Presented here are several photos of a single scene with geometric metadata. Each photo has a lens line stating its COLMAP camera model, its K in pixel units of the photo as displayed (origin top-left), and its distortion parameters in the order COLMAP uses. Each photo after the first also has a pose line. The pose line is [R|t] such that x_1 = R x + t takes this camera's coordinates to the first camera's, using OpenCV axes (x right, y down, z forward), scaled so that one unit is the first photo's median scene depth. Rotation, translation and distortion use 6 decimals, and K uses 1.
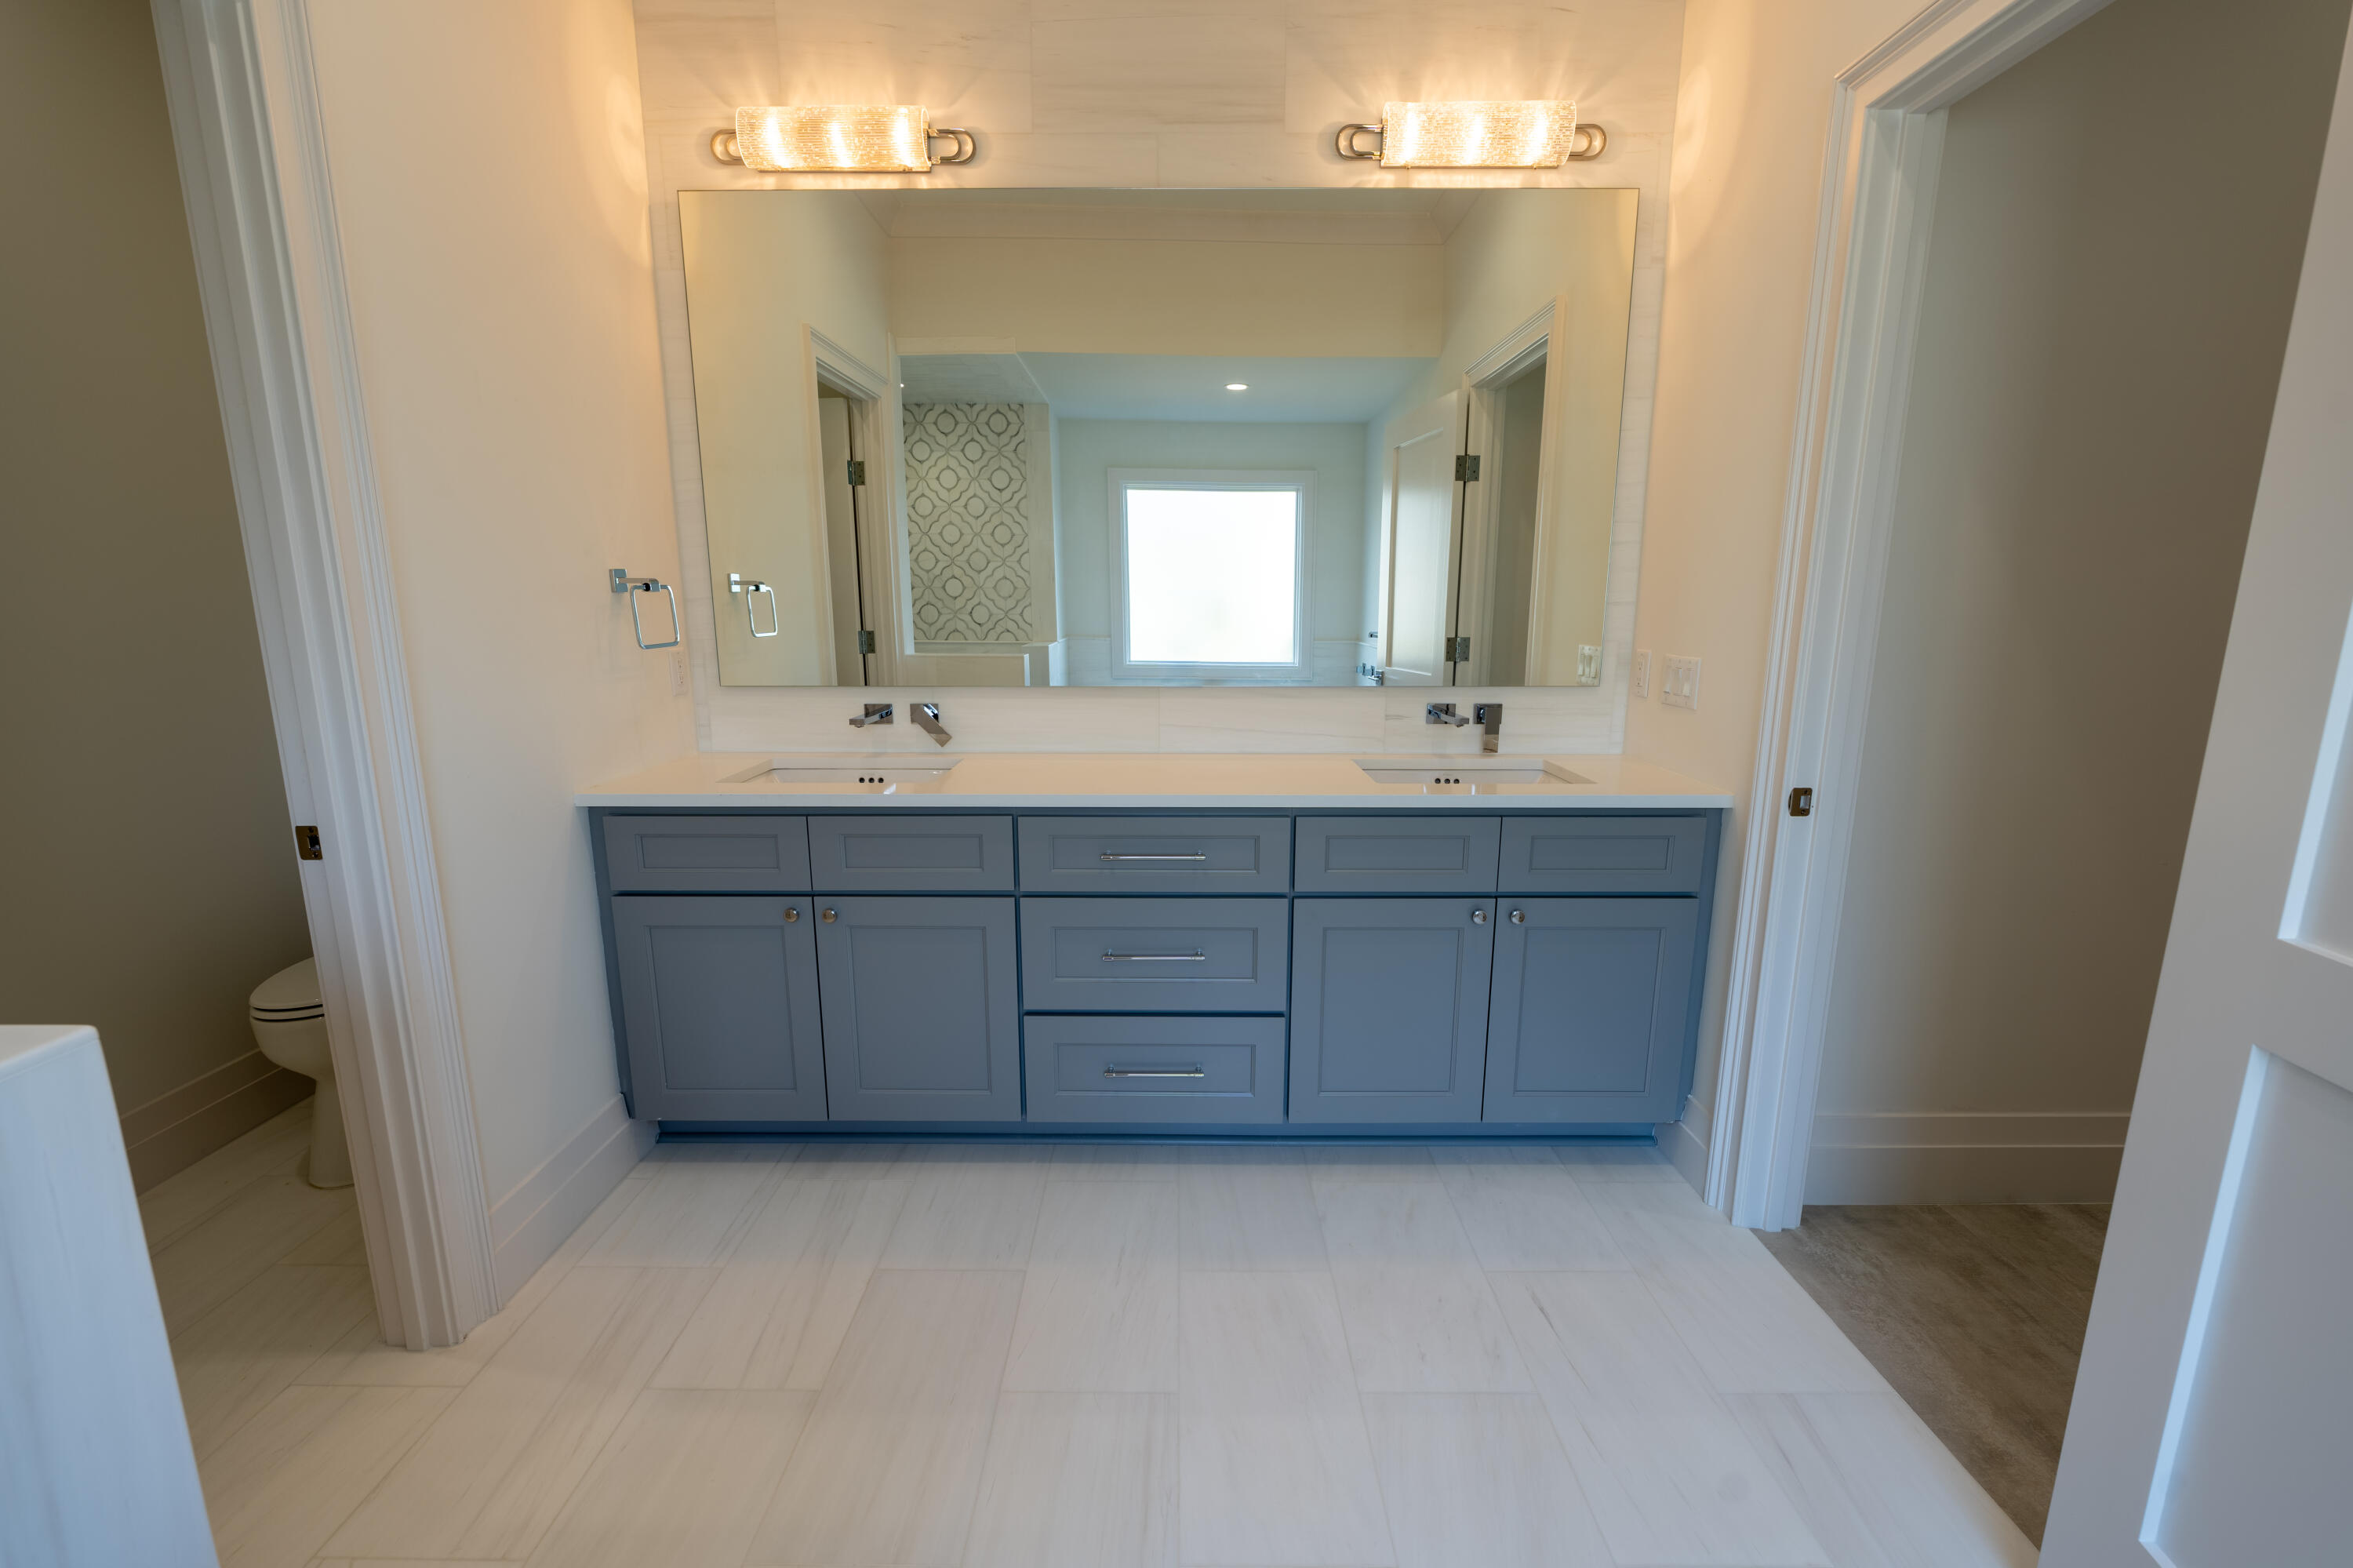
lens RADIAL K [[979.9, 0, 1176.5], [0, 979.9, 784.0], [0, 0, 1]] dist [-0.001482, 0.000035]
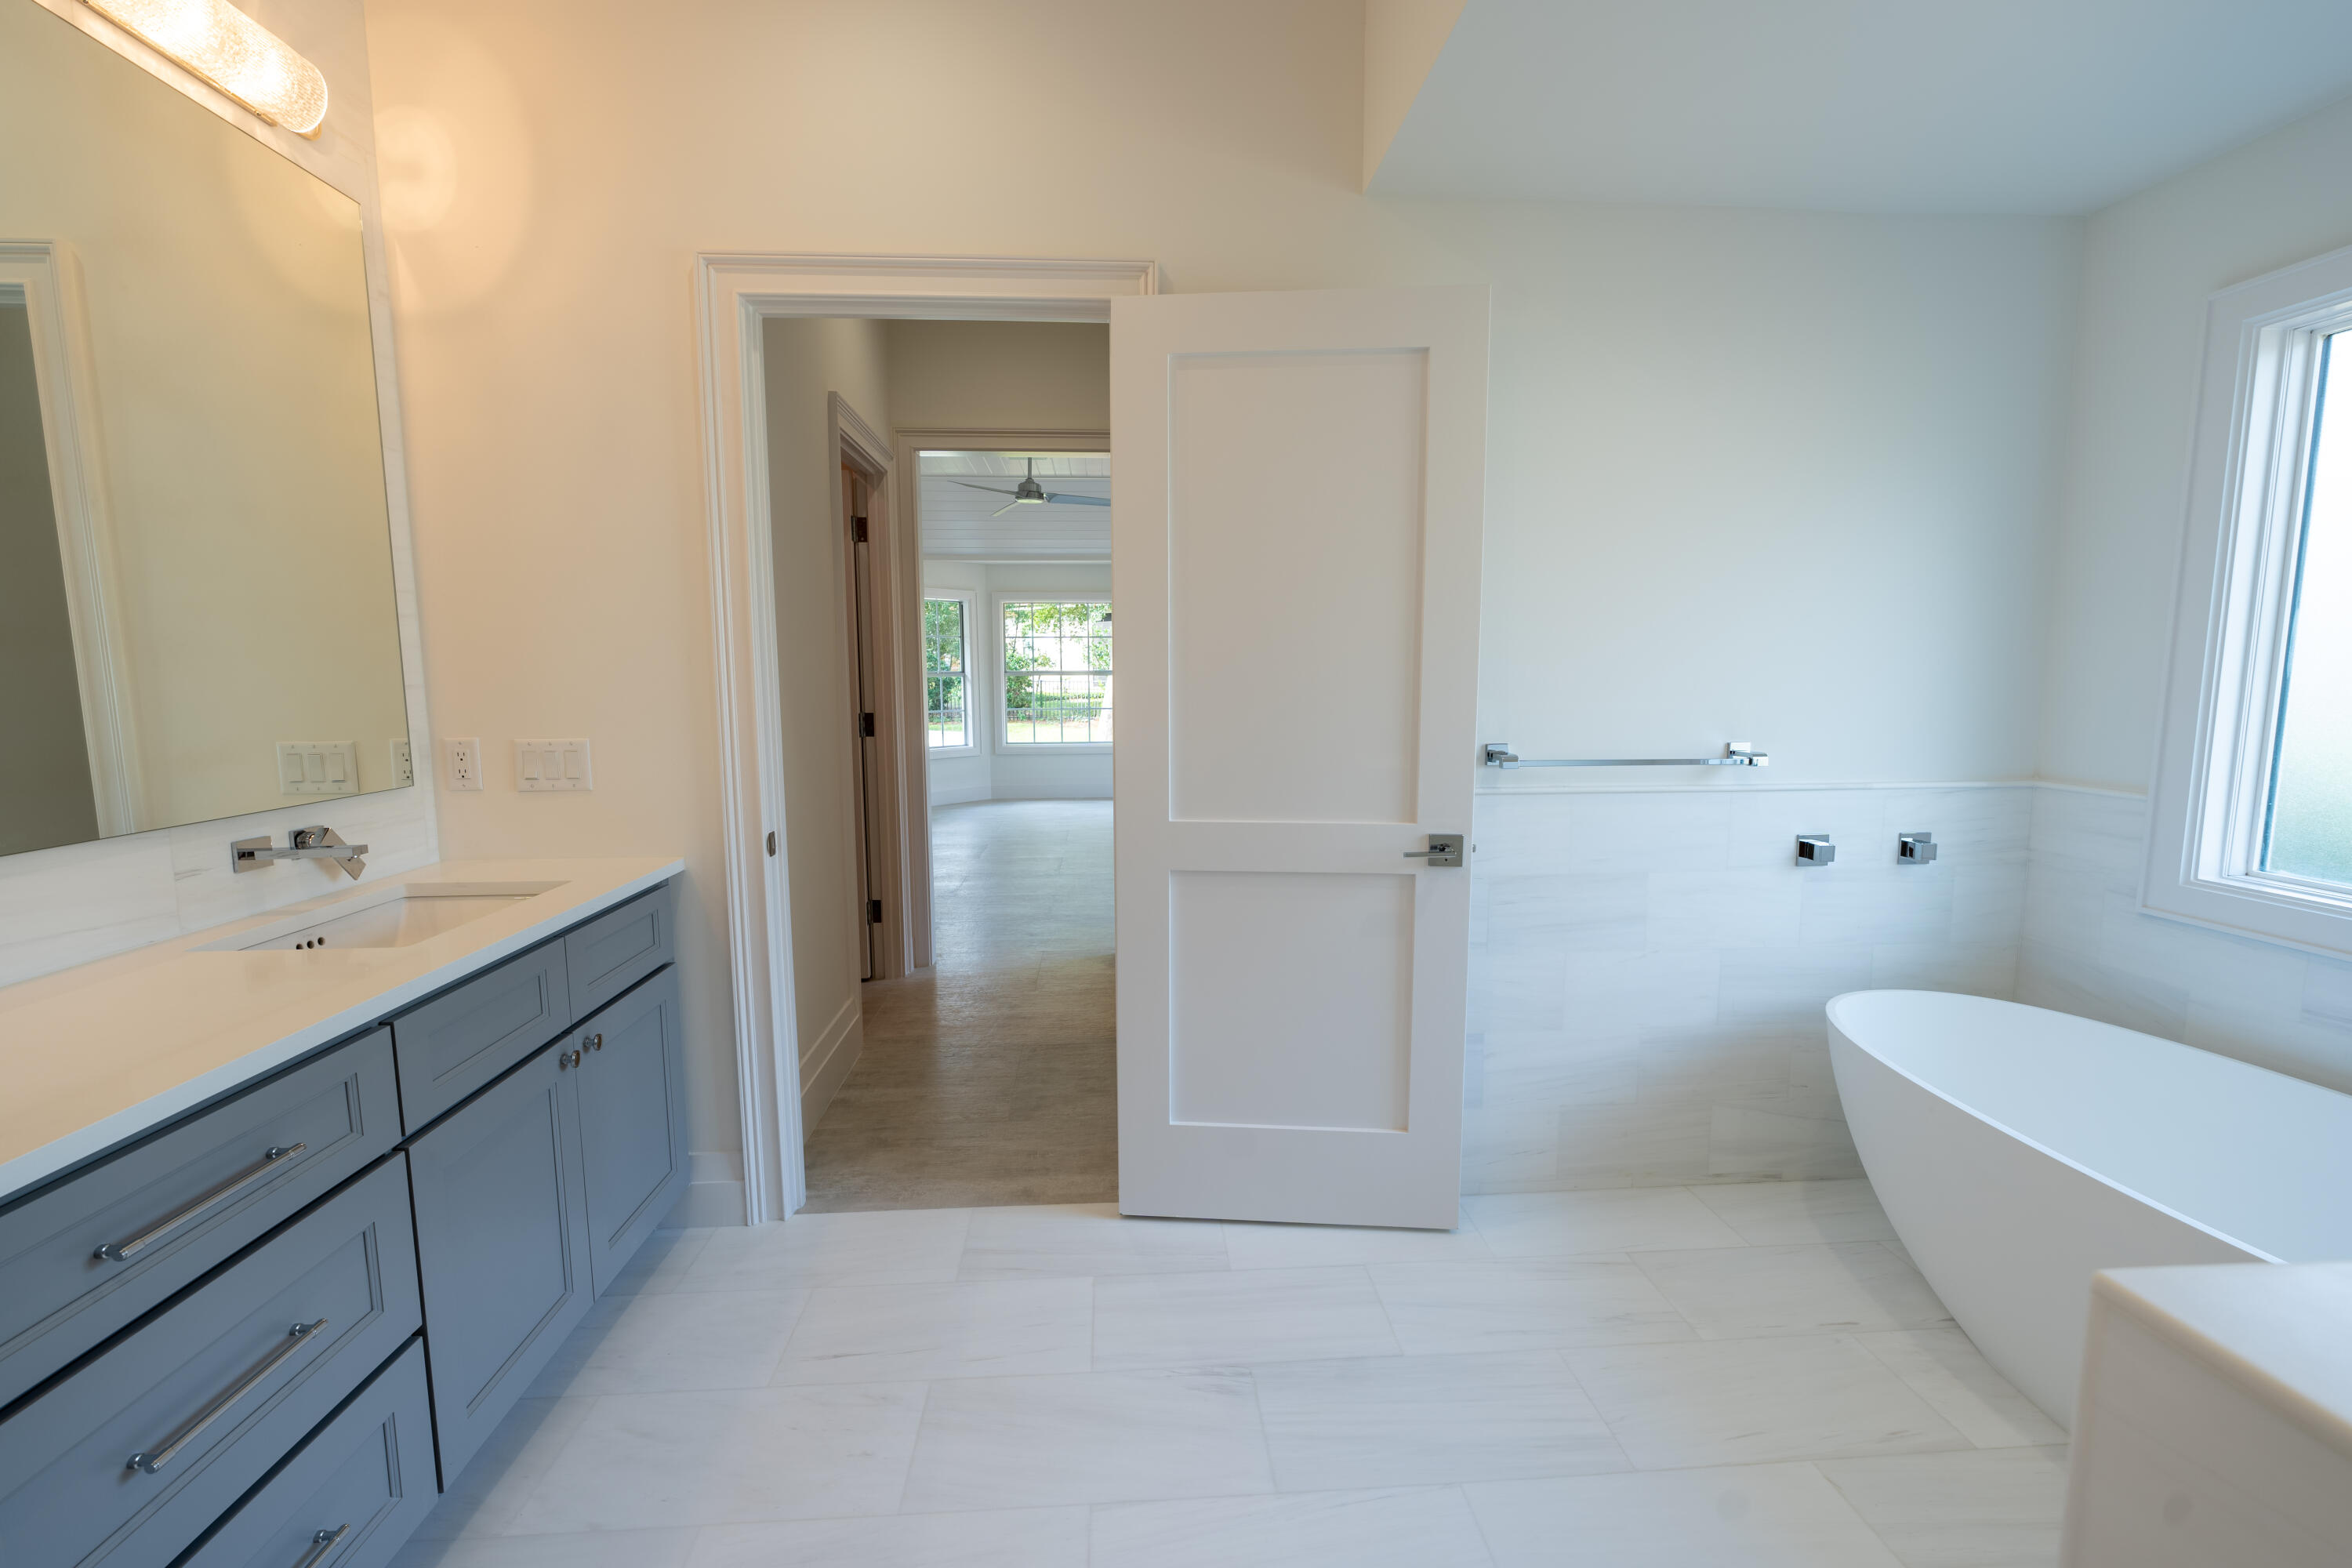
lens RADIAL K [[979.5, 0, 1176.0], [0, 979.5, 784.0], [0, 0, 1]] dist [-0.001482, 0.000035]
pose [[-0.065564, -0.116035, 0.991079, -0.517567], [0.192279, 0.973133, 0.126654, -0.098906], [-0.979148, 0.198867, -0.041491, 0.484690]]
